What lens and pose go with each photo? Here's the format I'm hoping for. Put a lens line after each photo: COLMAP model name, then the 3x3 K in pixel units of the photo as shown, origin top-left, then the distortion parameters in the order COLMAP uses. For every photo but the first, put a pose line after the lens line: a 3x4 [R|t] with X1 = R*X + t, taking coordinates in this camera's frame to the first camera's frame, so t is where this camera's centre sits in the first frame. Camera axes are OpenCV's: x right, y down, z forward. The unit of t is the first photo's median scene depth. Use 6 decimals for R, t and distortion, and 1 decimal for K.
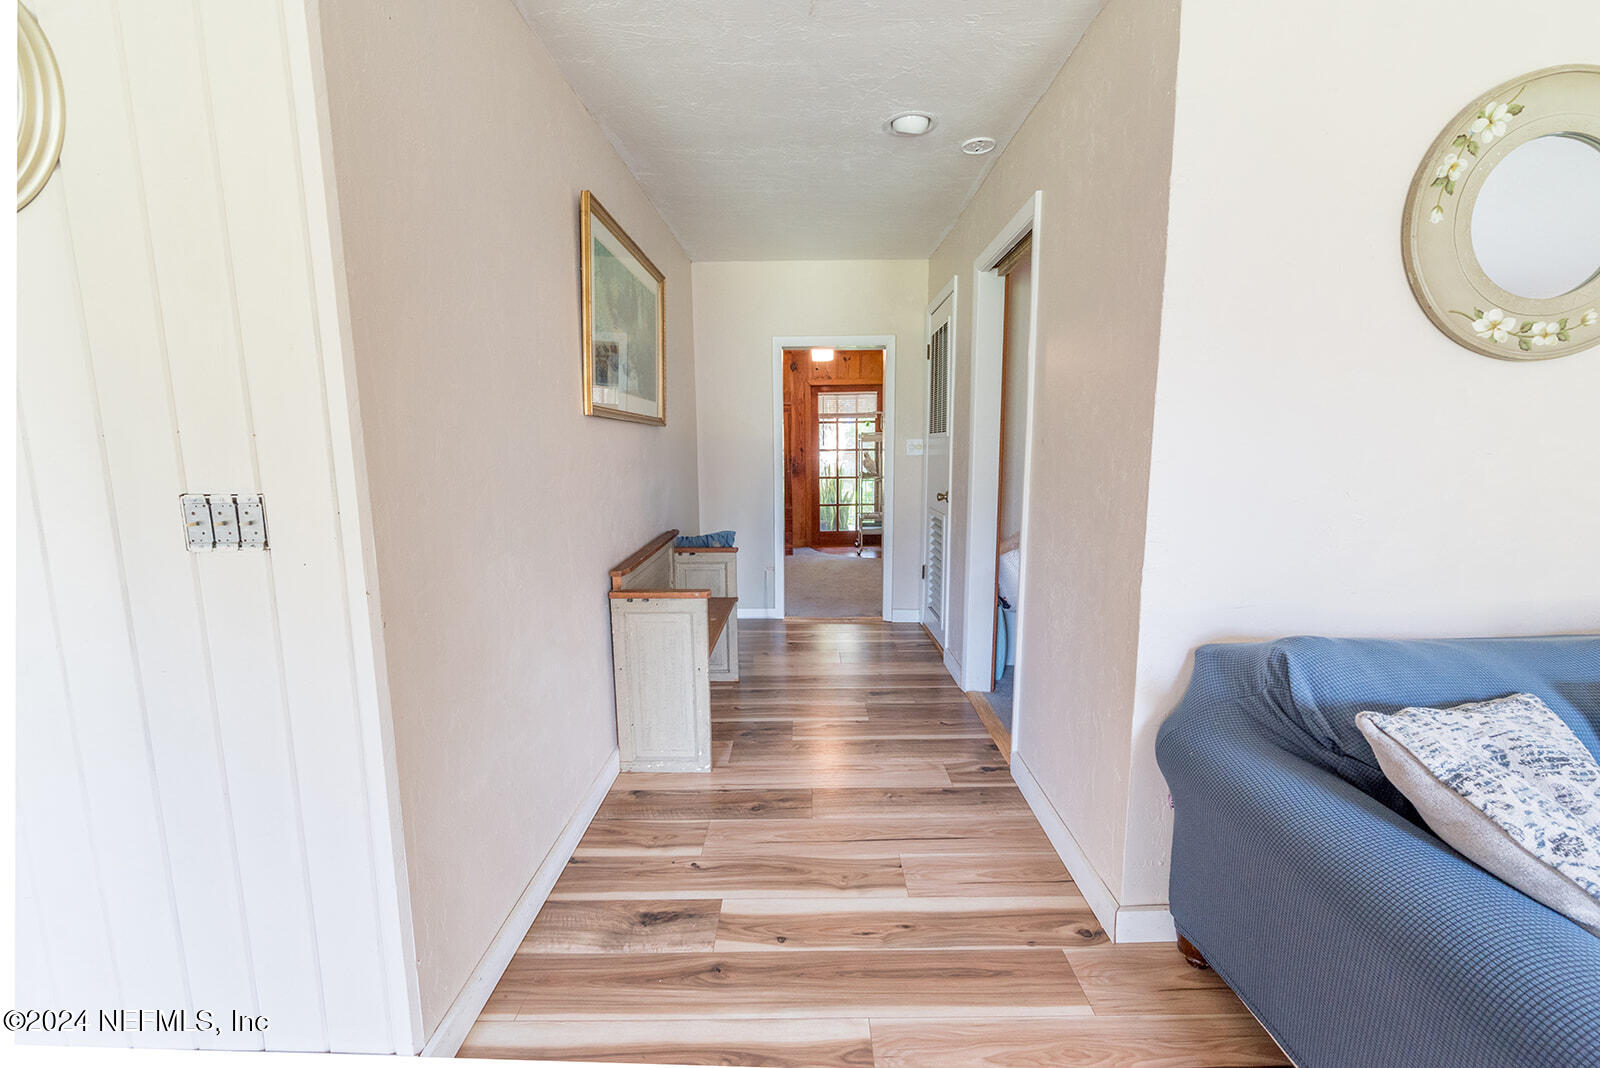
lens RADIAL K [[638.6, 0, 796.0], [0, 638.6, 536.5], [0, 0, 1]] dist [-0.001944, 0.000727]
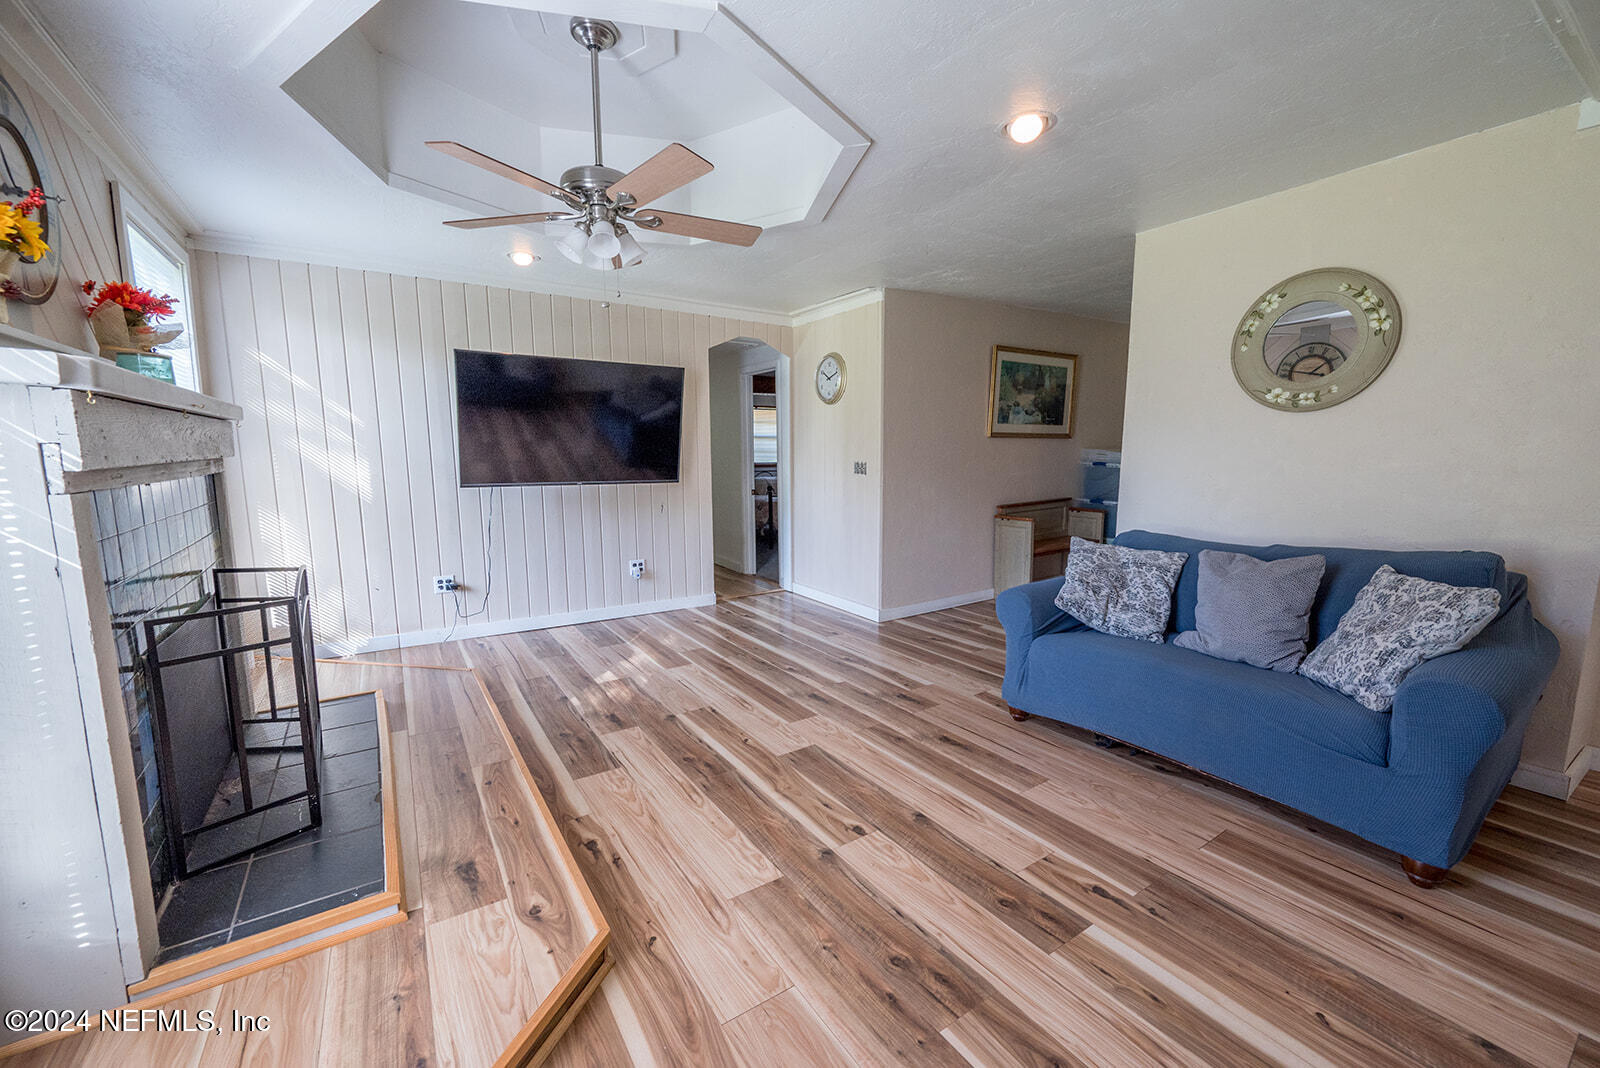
lens RADIAL K [[638.6, 0, 808.7], [0, 638.6, 526.7], [0, 0, 1]] dist [-0.001944, 0.000727]
pose [[0.569585, 0.105267, -0.815164, 1.162456], [-0.113993, 0.992297, 0.048490, 0.094626], [0.813989, 0.065304, 0.577198, -0.824471]]
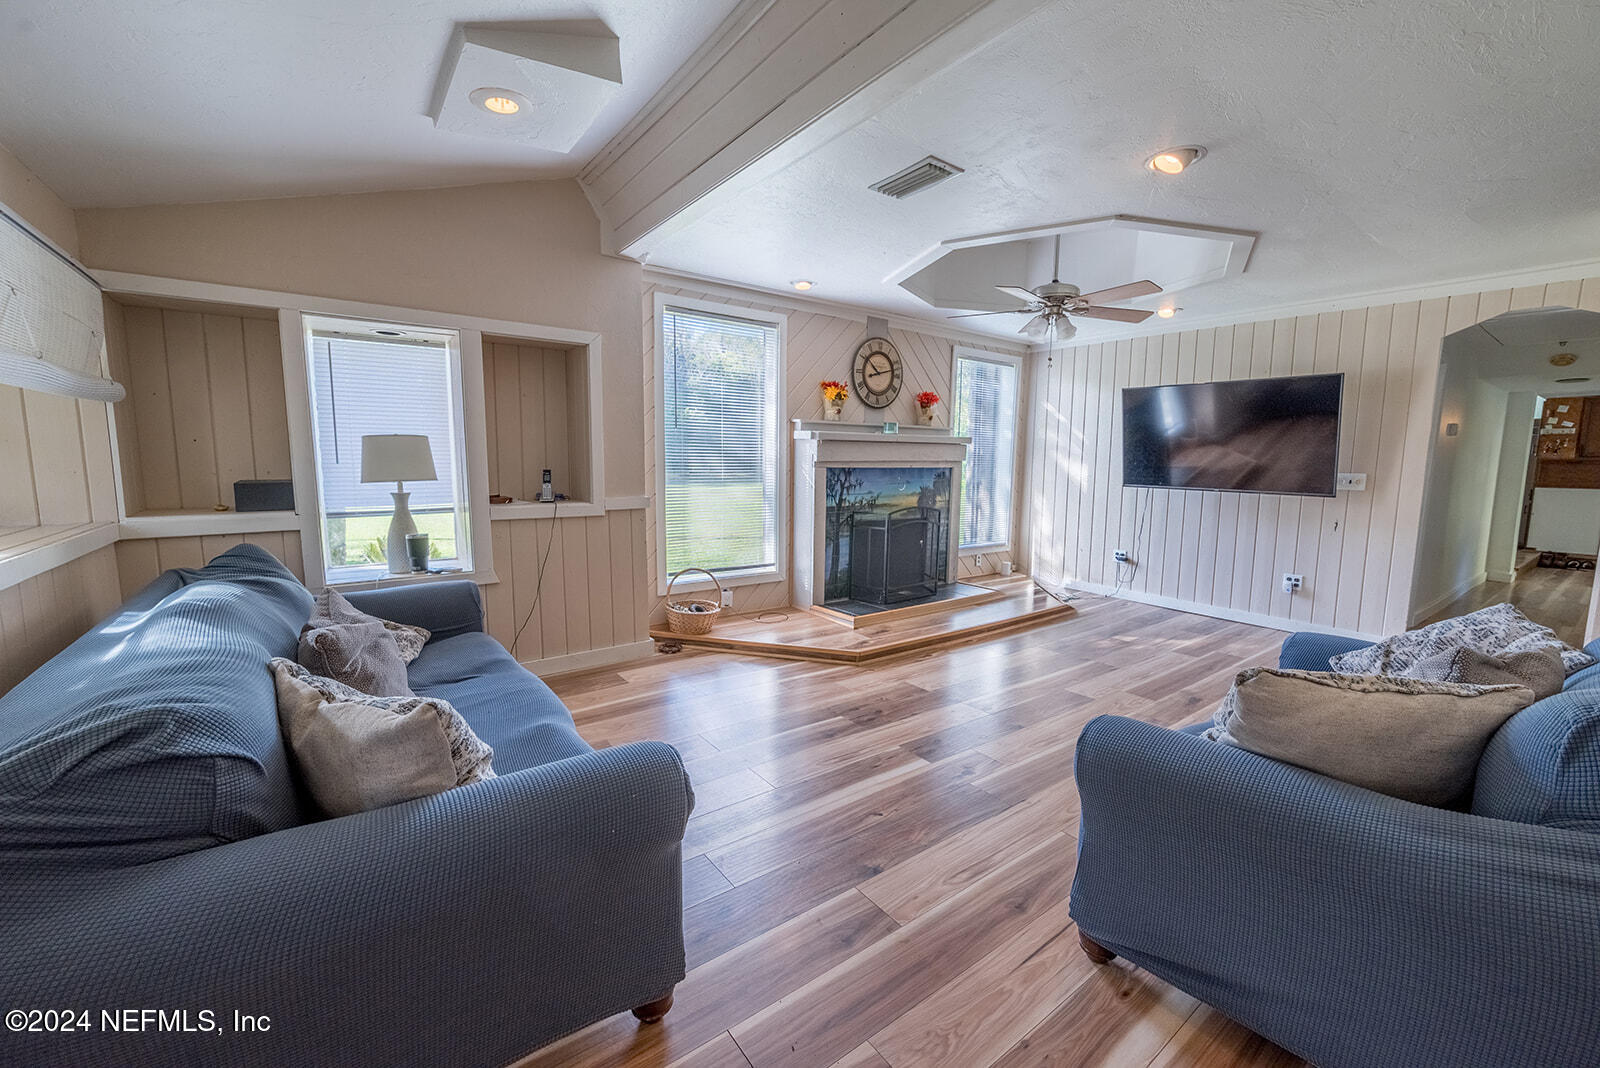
lens RADIAL K [[638.6, 0, 790.0], [0, 638.6, 531.5], [0, 0, 1]] dist [-0.001944, 0.000727]
pose [[-0.797049, 0.068327, -0.600037, 1.642338], [-0.089259, 0.969338, 0.228946, -0.087405], [0.597282, 0.236040, -0.766511, 0.481546]]
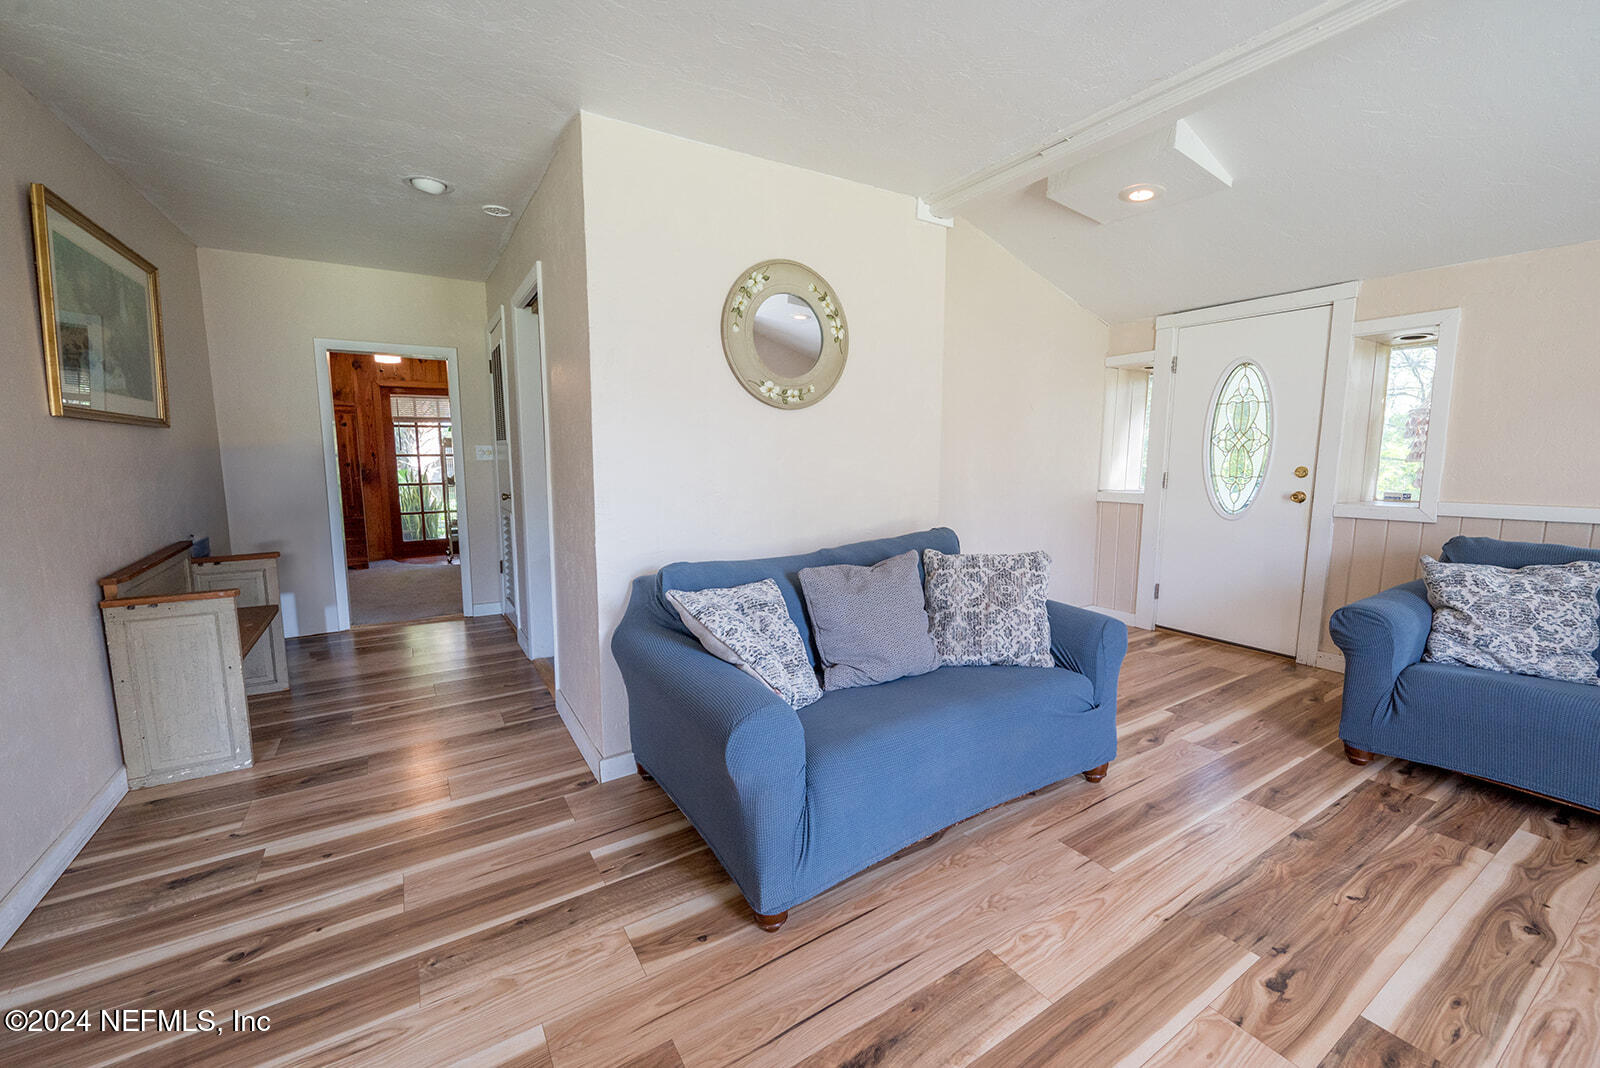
lens RADIAL K [[638.6, 0, 794.7], [0, 638.6, 532.2], [0, 0, 1]] dist [-0.001944, 0.000727]
pose [[0.843158, -0.058279, 0.534498, 0.078699], [0.067261, 0.997732, 0.002685, 0.050503], [-0.533443, 0.033687, 0.845165, -0.359823]]
